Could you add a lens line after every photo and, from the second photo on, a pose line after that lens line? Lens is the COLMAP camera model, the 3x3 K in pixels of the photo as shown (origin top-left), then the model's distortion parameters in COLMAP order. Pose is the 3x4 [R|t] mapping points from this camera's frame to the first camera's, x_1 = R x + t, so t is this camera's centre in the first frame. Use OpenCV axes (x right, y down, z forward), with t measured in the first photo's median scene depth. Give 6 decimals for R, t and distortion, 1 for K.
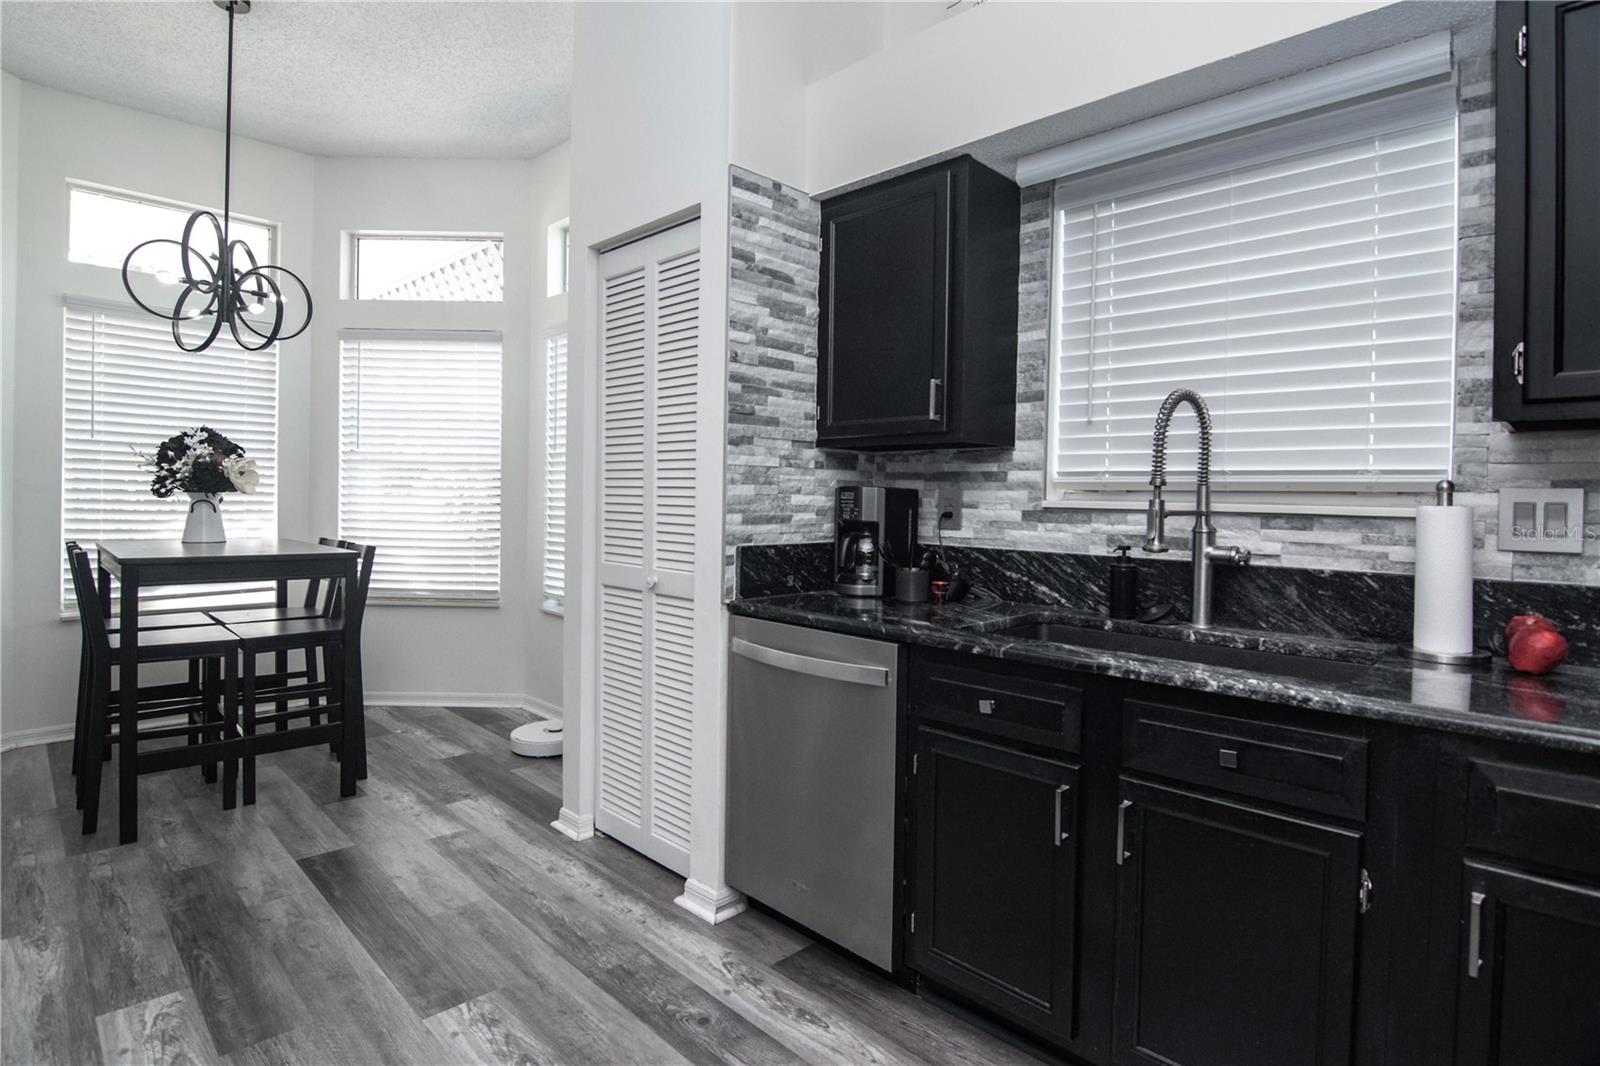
lens RADIAL K [[779.7, 0, 782.5], [0, 779.7, 506.5], [0, 0, 1]] dist [-0.020429, -0.003591]
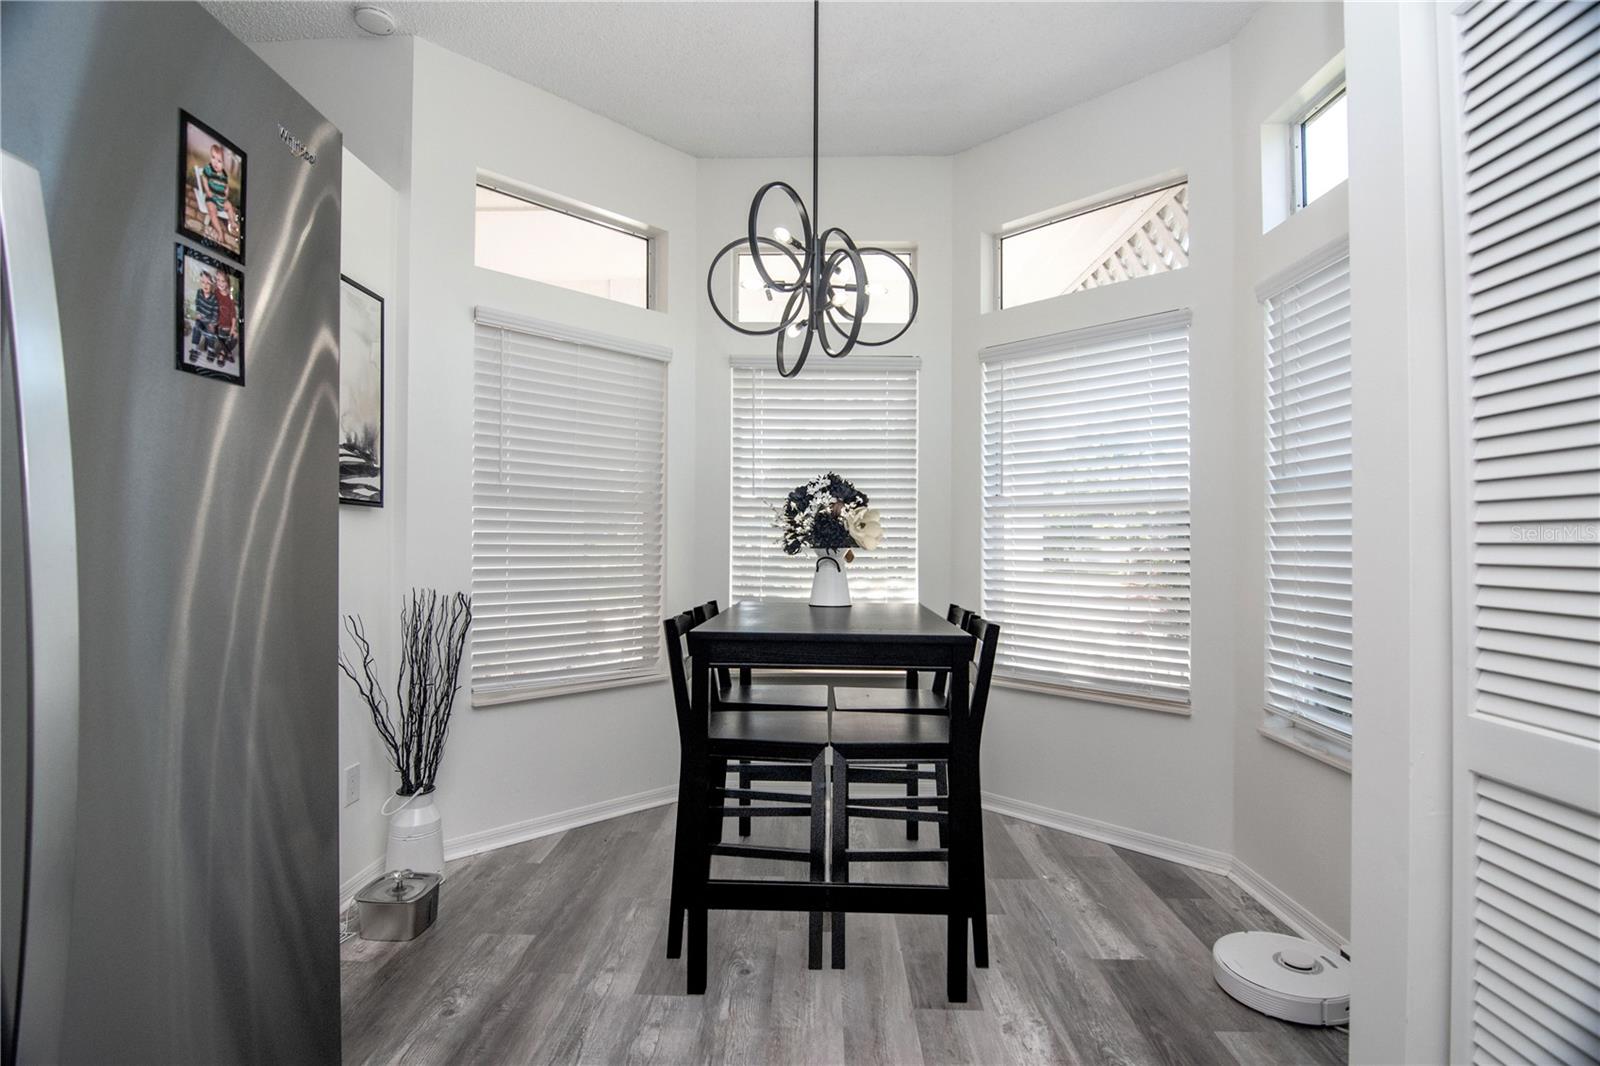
lens RADIAL K [[779.7, 0, 790.6], [0, 779.7, 528.8], [0, 0, 1]] dist [-0.020429, -0.003591]
pose [[0.683825, -0.026174, -0.729176, -0.141921], [-0.003752, 0.999217, -0.039386, -0.005873], [0.729636, 0.029669, 0.683192, 0.372219]]
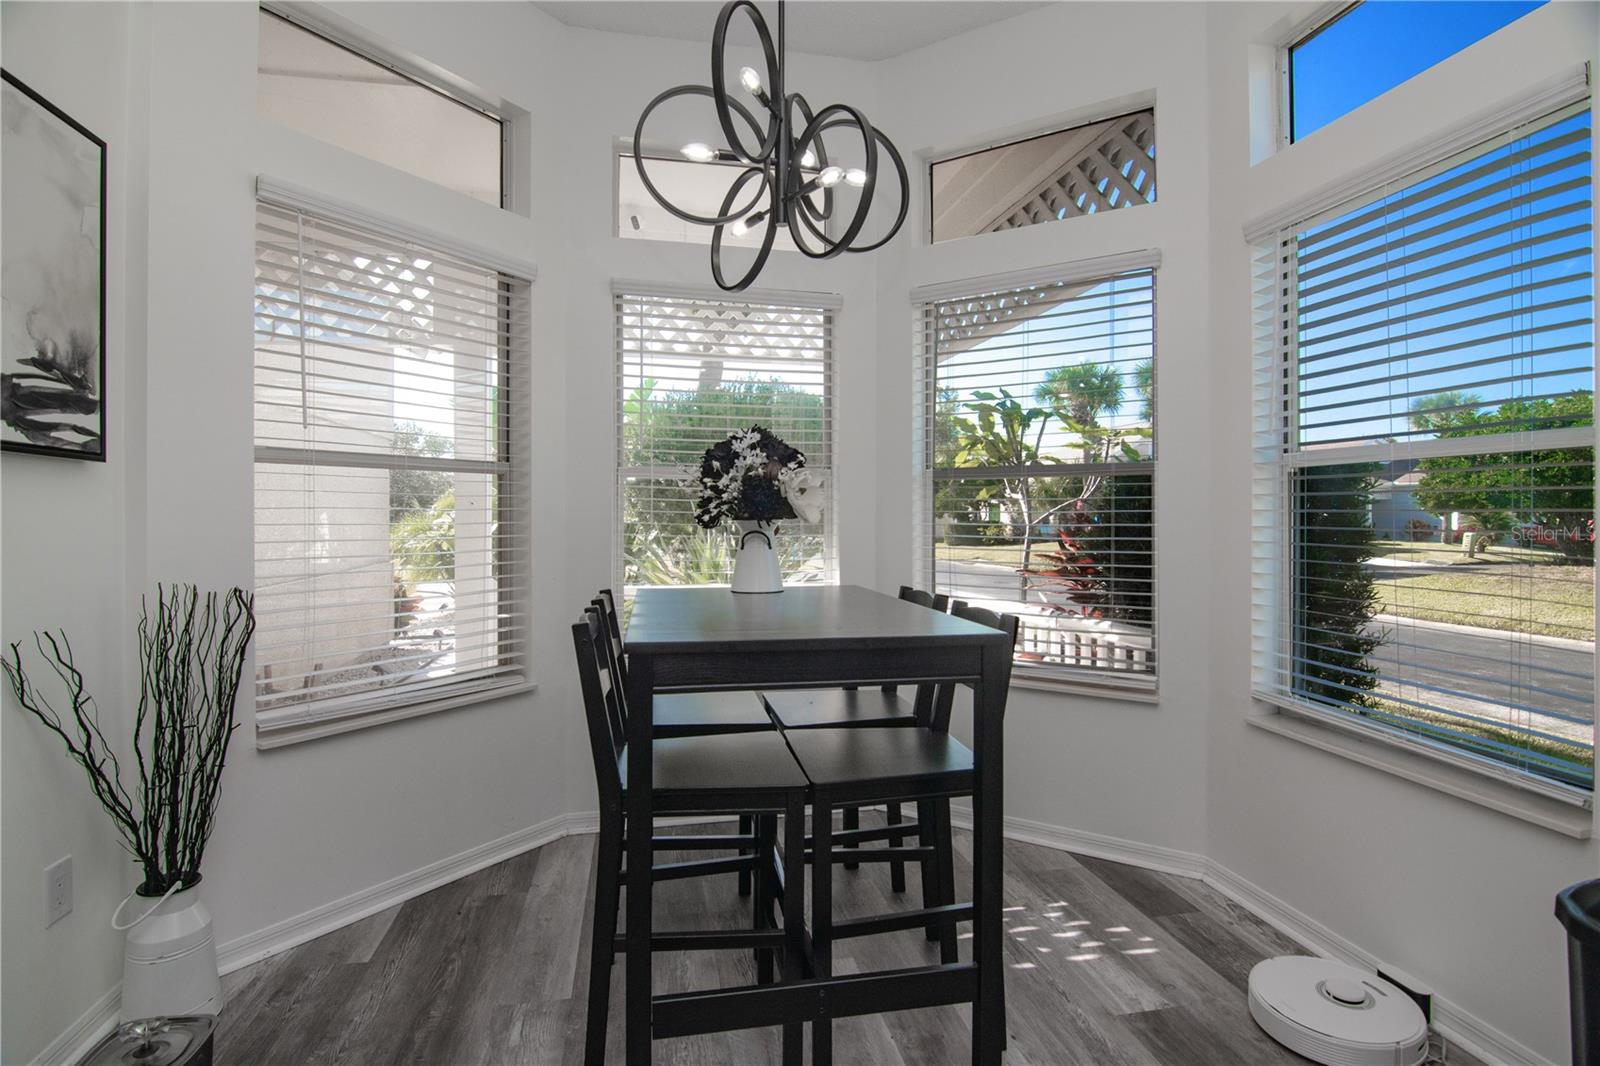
lens RADIAL K [[779.7, 0, 784.7], [0, 779.7, 511.6], [0, 0, 1]] dist [-0.020429, -0.003591]
pose [[0.832717, -0.018197, -0.553399, -0.345095], [0.005645, 0.999687, -0.024379, -0.008951], [0.553669, 0.017177, 0.832559, 0.435451]]
